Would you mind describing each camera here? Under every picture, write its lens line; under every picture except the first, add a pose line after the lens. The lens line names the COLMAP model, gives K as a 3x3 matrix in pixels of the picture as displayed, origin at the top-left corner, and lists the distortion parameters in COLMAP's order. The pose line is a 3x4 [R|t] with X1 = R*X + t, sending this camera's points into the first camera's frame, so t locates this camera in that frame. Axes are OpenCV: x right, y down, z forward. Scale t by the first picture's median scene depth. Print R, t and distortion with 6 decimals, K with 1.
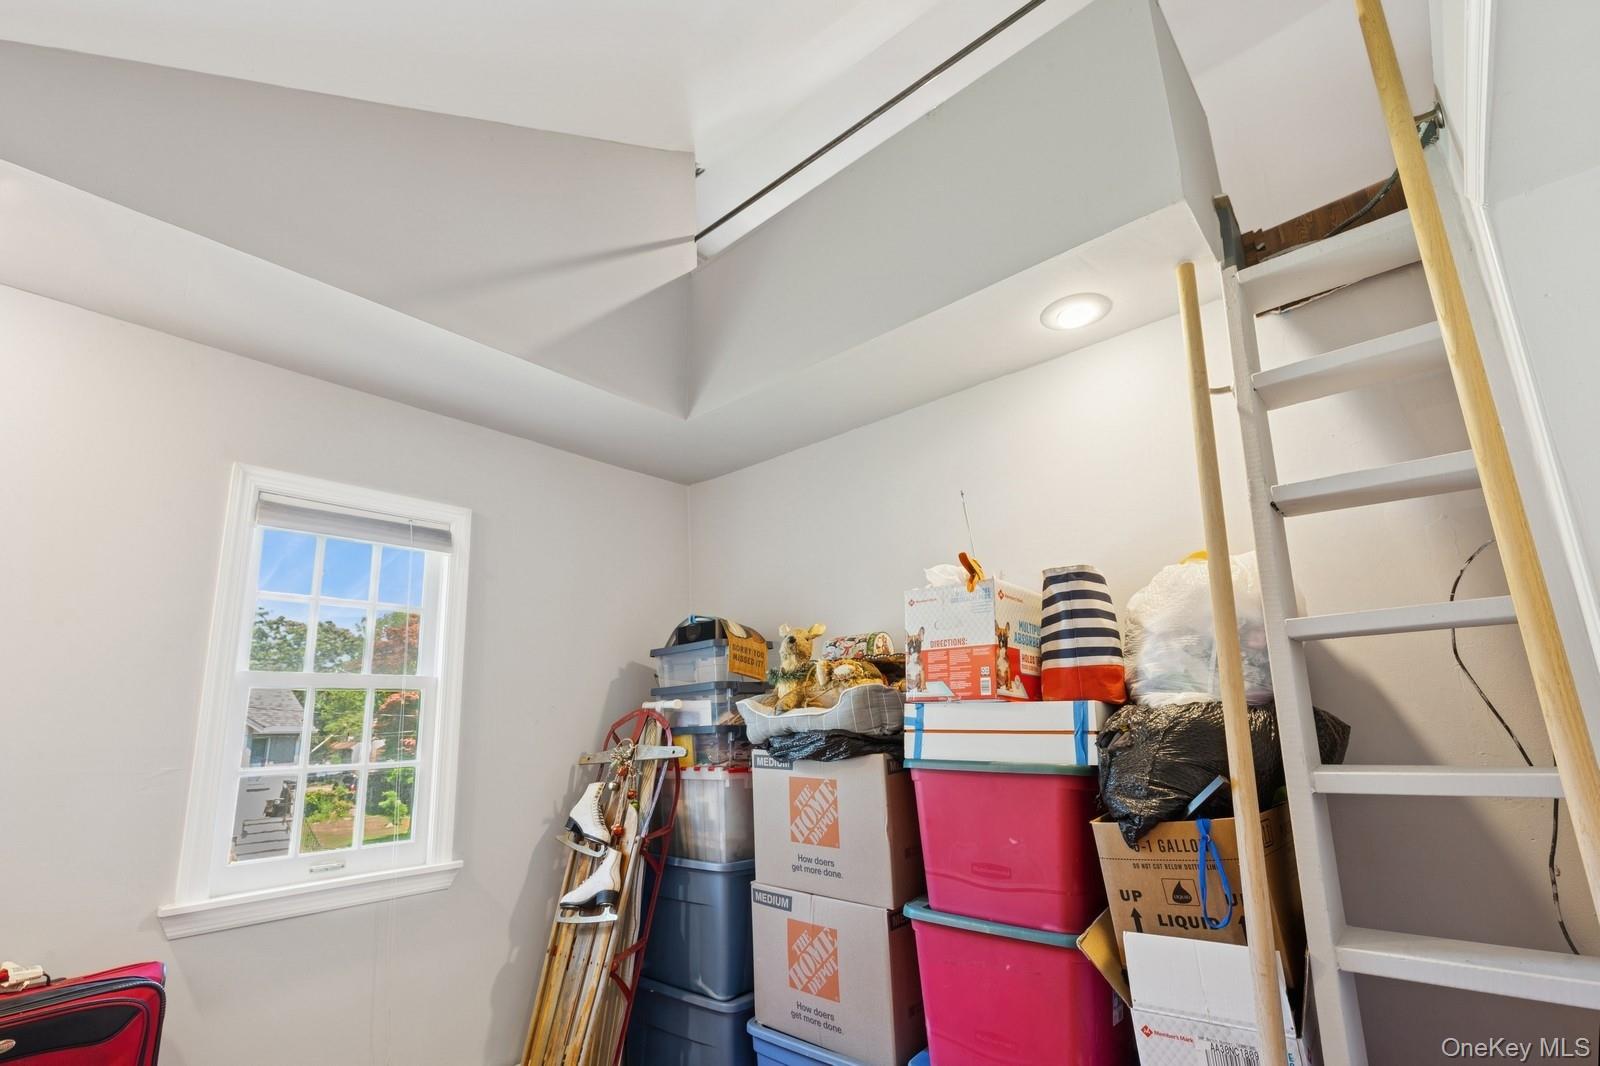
lens RADIAL K [[723.9, 0, 751.0], [0, 723.9, 574.3], [0, 0, 1]] dist [0.024969, -0.027681]
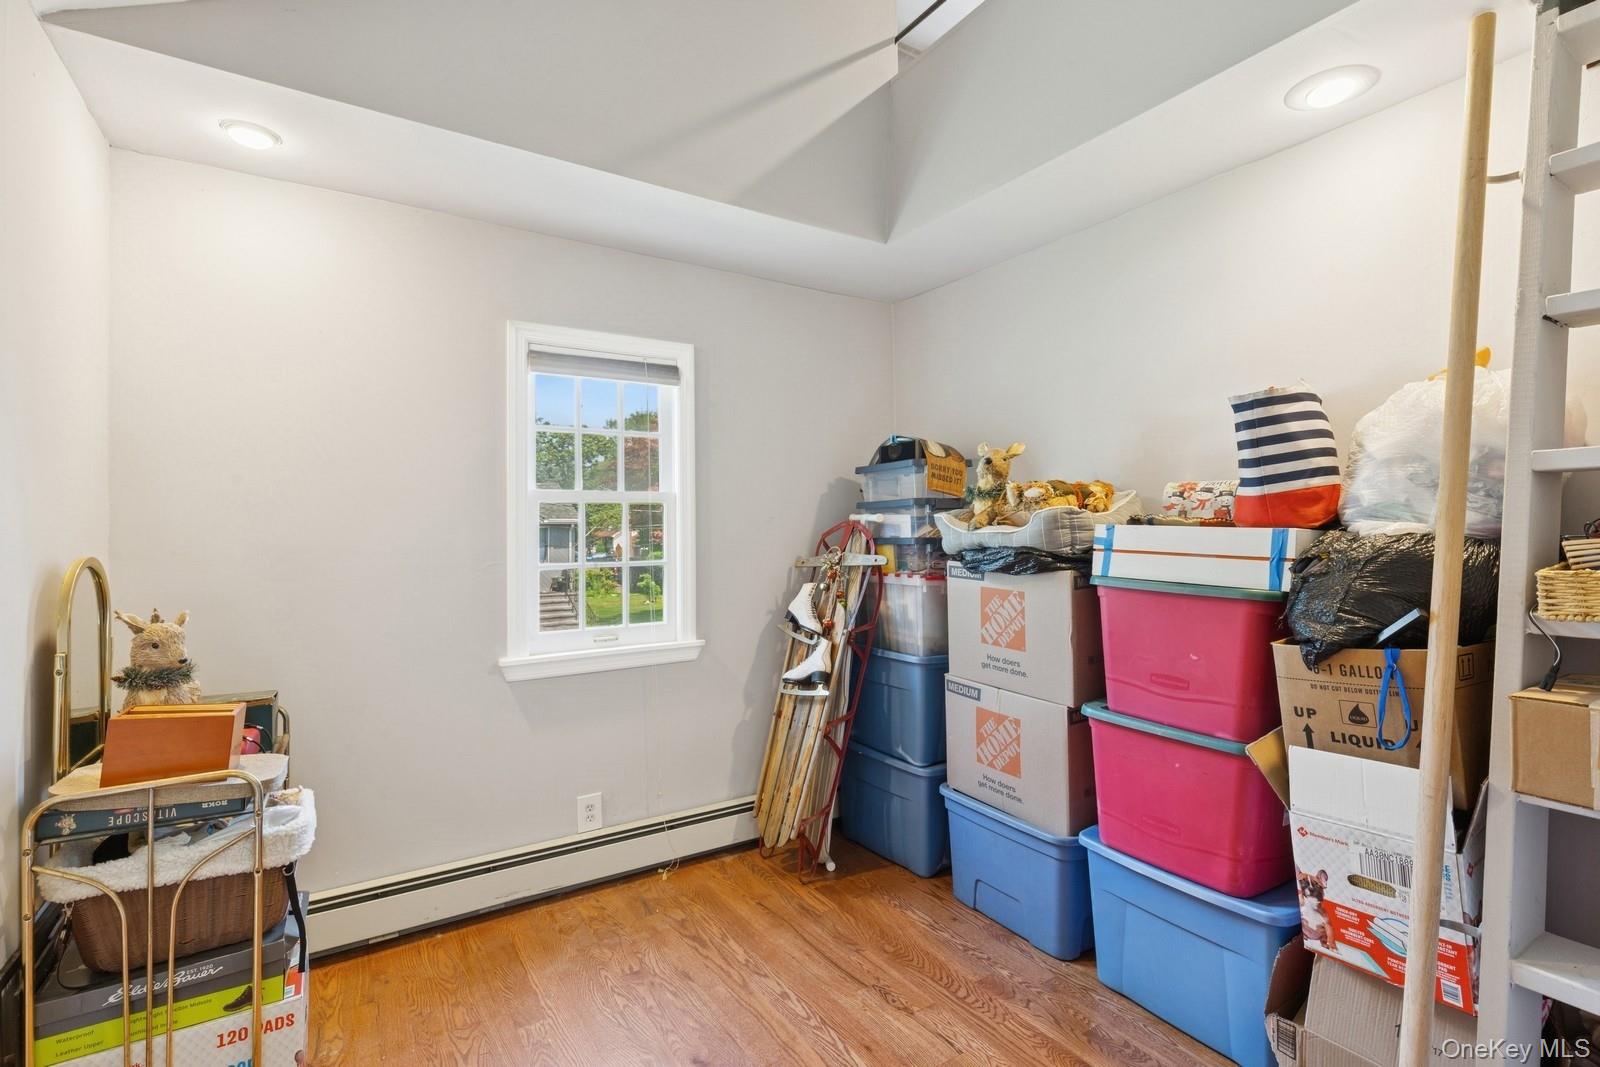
lens RADIAL K [[738.9, 0, 779.9], [0, 738.9, 537.5], [0, 0, 1]] dist [-0.000409, 0.000488]
pose [[0.964983, 0.027614, -0.260856, 0.049352], [0.031494, 0.975054, 0.219724, -0.045595], [0.260416, -0.220245, 0.940040, -0.103406]]
